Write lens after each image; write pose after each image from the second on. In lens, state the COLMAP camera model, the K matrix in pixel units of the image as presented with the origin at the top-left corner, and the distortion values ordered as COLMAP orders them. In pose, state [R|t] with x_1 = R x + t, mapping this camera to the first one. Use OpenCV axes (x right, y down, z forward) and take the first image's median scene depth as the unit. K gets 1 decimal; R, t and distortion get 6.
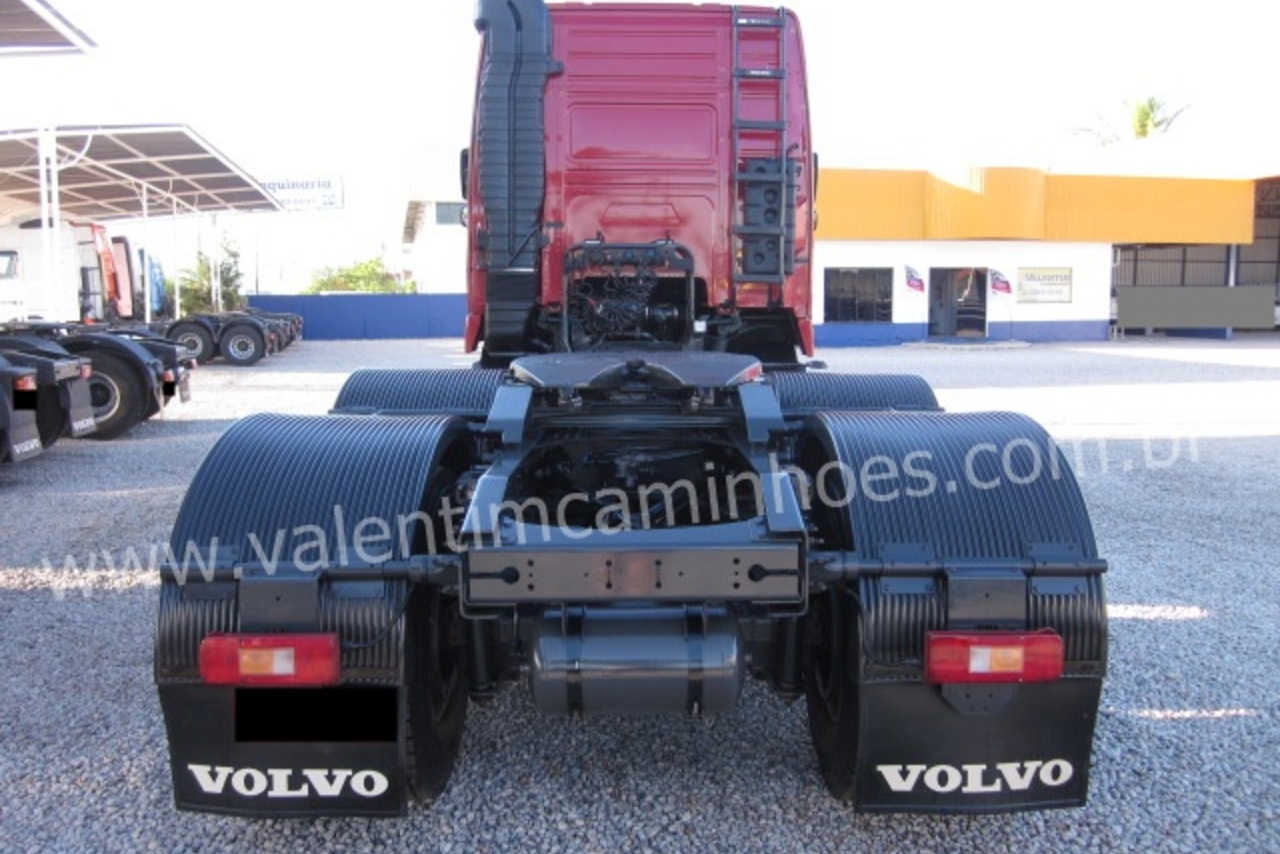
lens RADIAL K [[1035.5, 0, 648.6], [0, 1035.5, 431.1], [0, 0, 1]] dist [-0.045010, 0.000704]
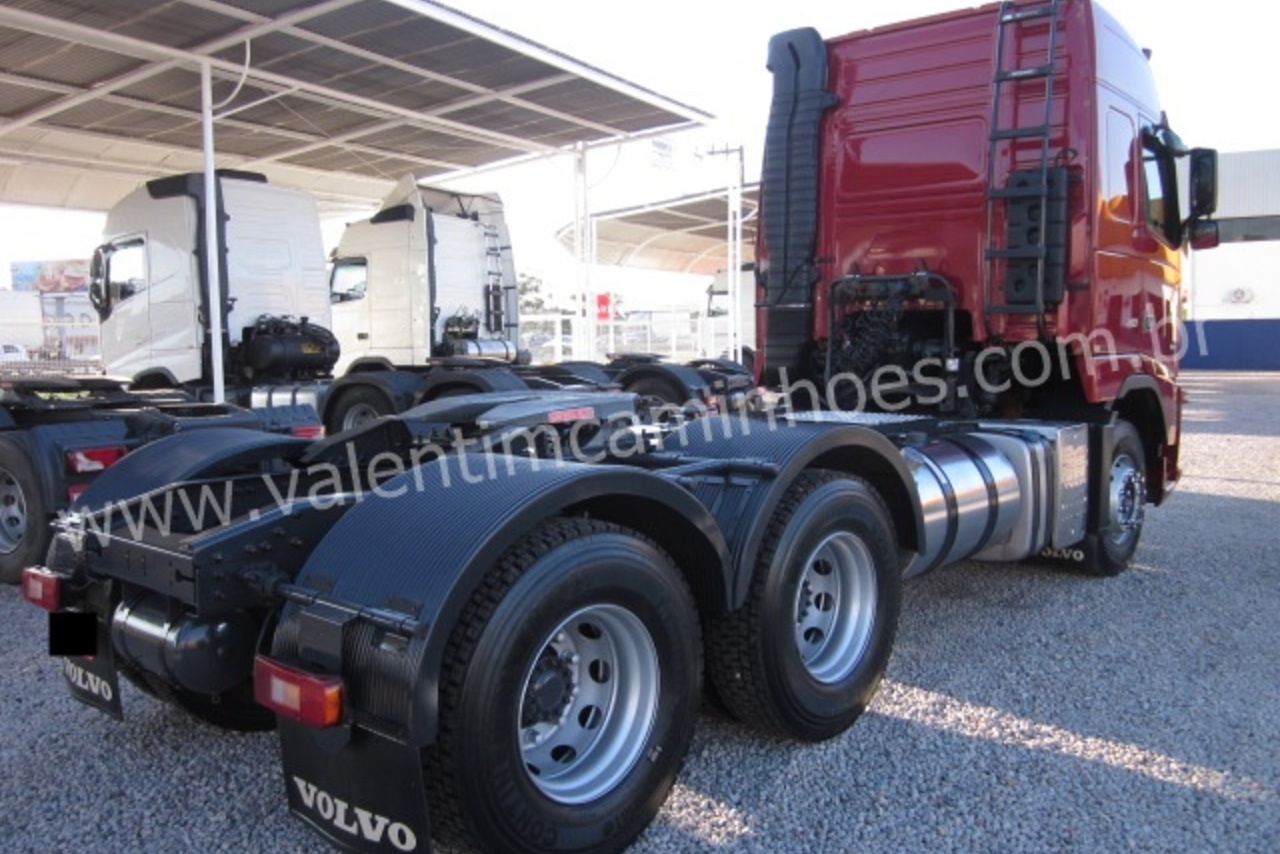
lens RADIAL K [[1035.5, 0, 648.6], [0, 1035.5, 431.1], [0, 0, 1]] dist [-0.045010, 0.000704]
pose [[0.762851, 0.050258, -0.644618, 0.423599], [-0.070366, 0.997506, -0.005501, -0.018767], [0.642734, 0.049556, 0.764485, 0.146224]]
